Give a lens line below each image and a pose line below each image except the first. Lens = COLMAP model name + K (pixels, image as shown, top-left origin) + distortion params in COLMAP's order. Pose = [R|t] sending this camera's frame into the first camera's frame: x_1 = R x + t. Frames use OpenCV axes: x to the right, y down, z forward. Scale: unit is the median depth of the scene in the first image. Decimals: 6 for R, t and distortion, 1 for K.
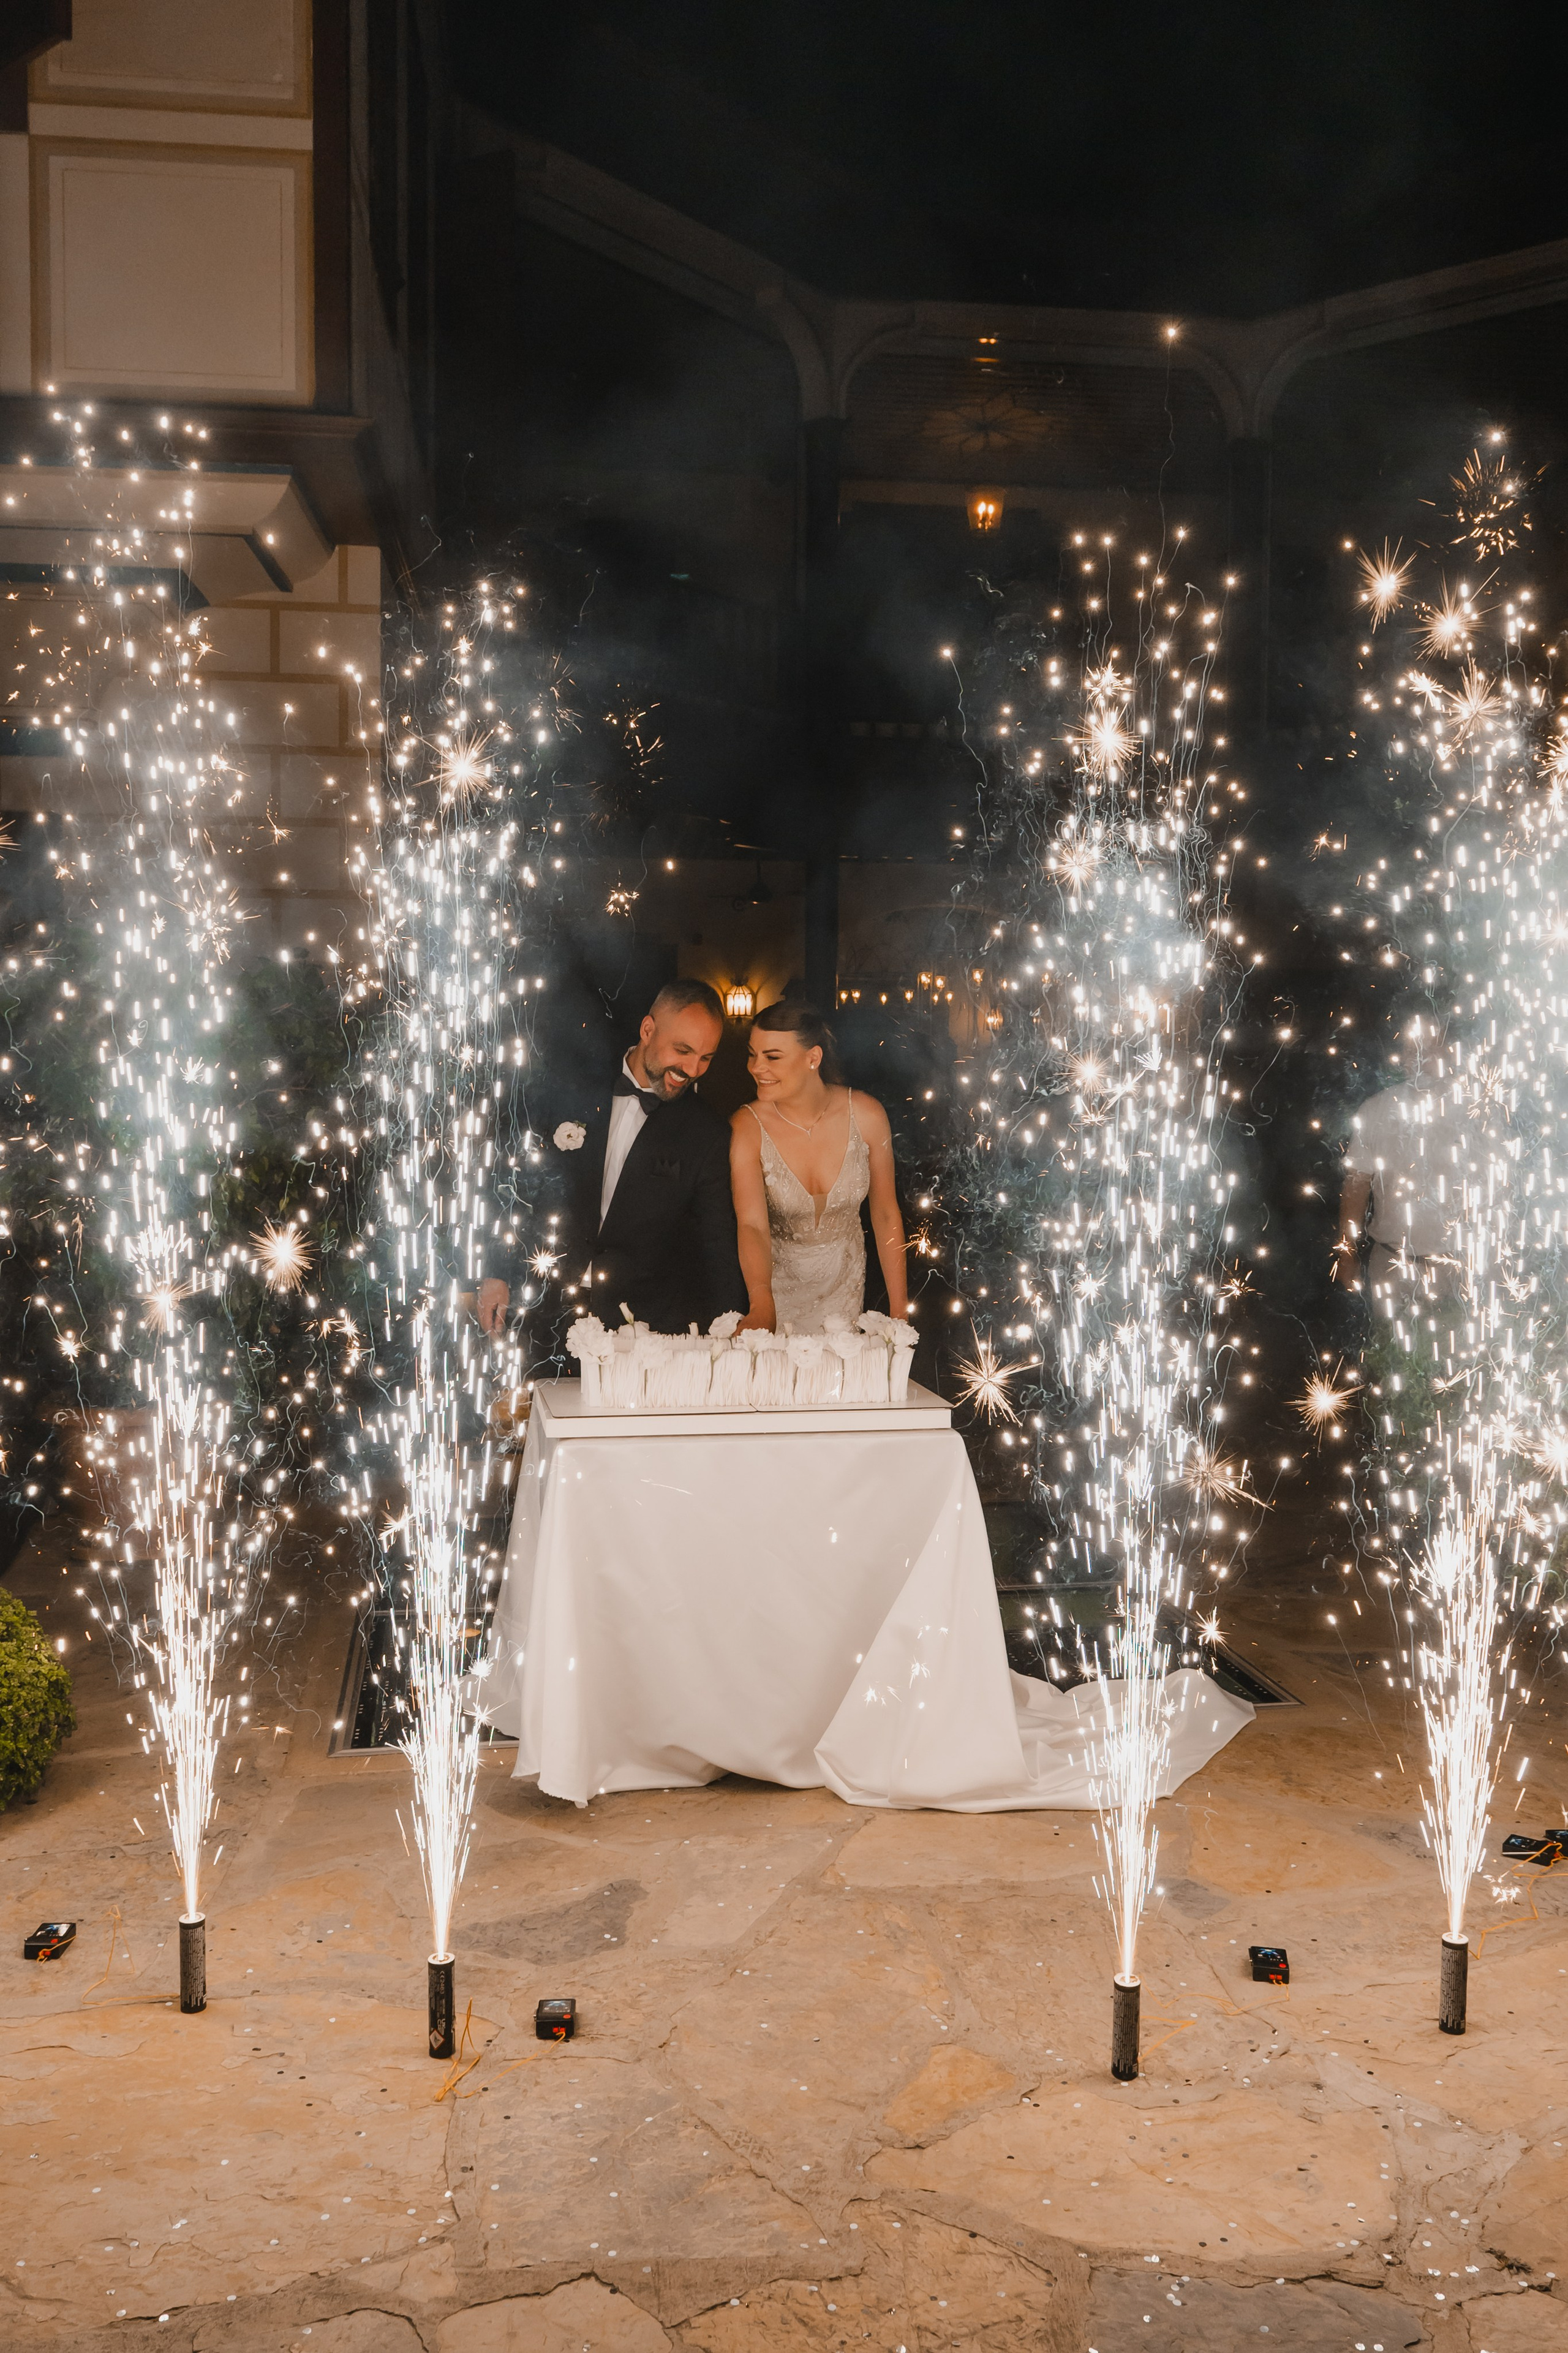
lens RADIAL K [[1795.9, 0, 784.0], [0, 1795.9, 1176.5], [0, 0, 1]] dist [-0.009281, -0.004994]
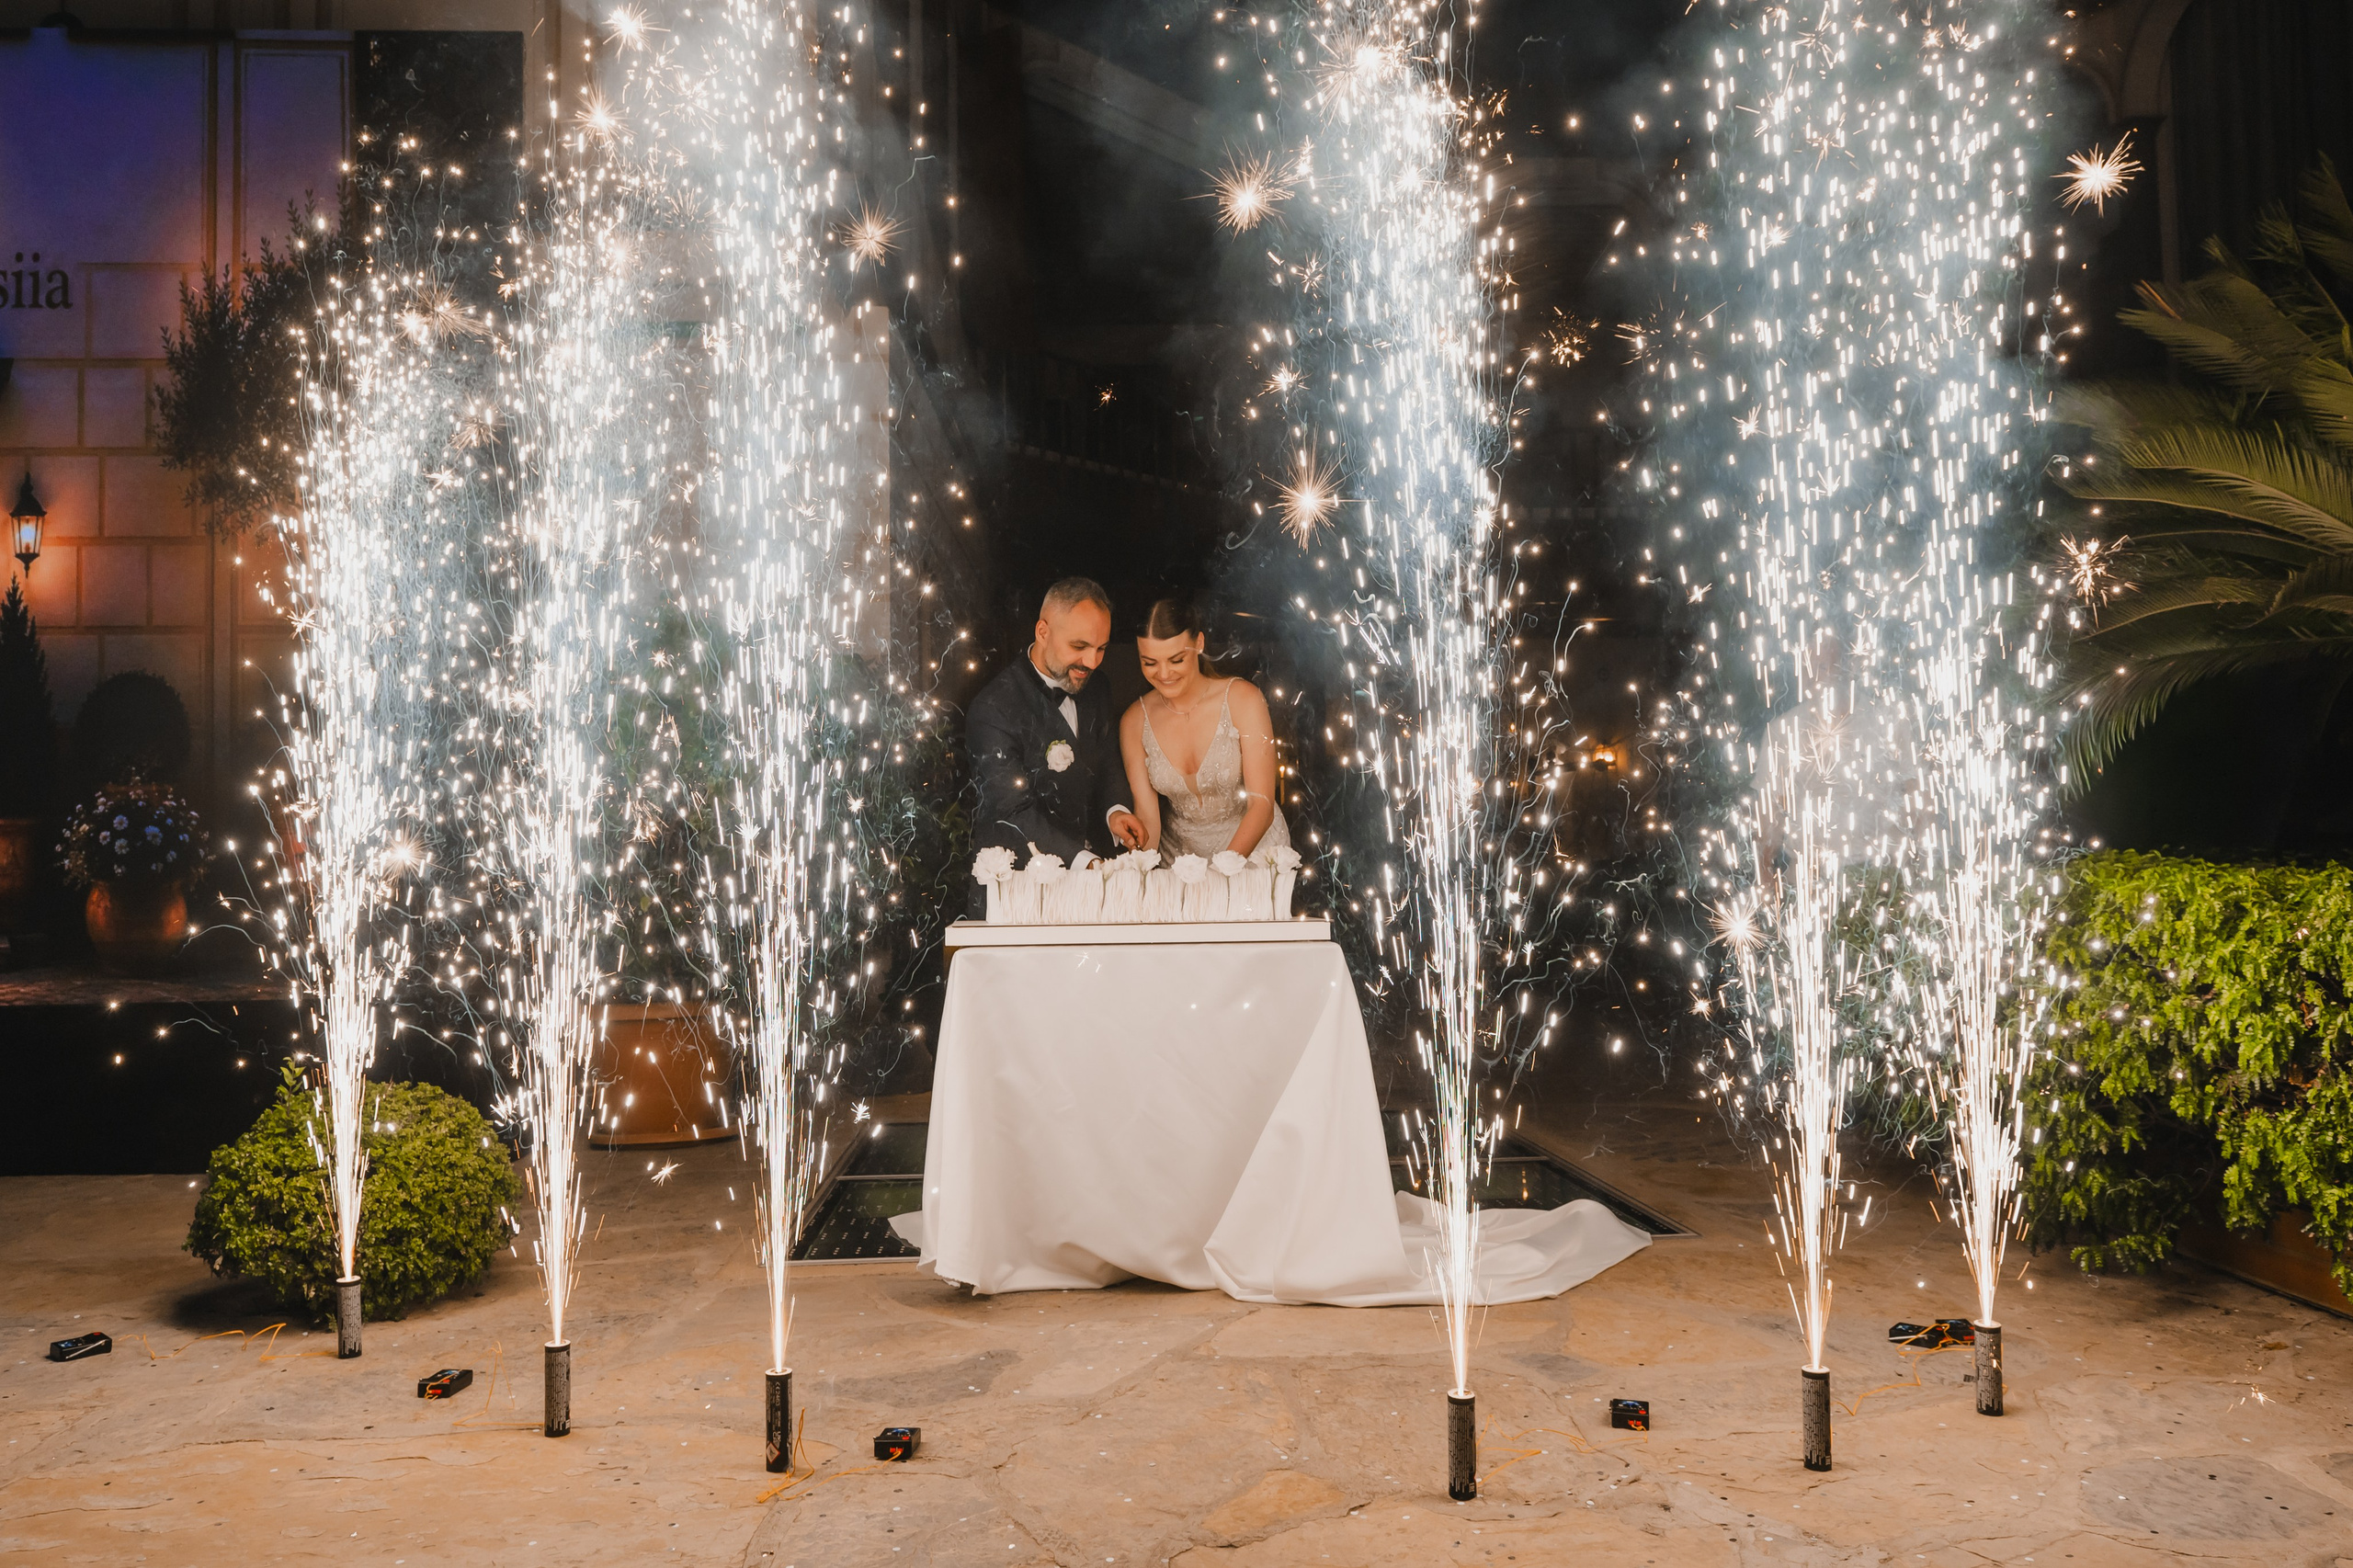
lens RADIAL K [[1535.2, 0, 1176.5], [0, 1535.2, 784.0], [0, 0, 1]] dist [-0.010573, -0.003242]
pose [[0.996071, -0.025582, -0.084785, 0.104801], [0.016532, 0.994252, -0.105780, 0.183932], [0.087004, 0.103963, 0.990768, 0.115350]]
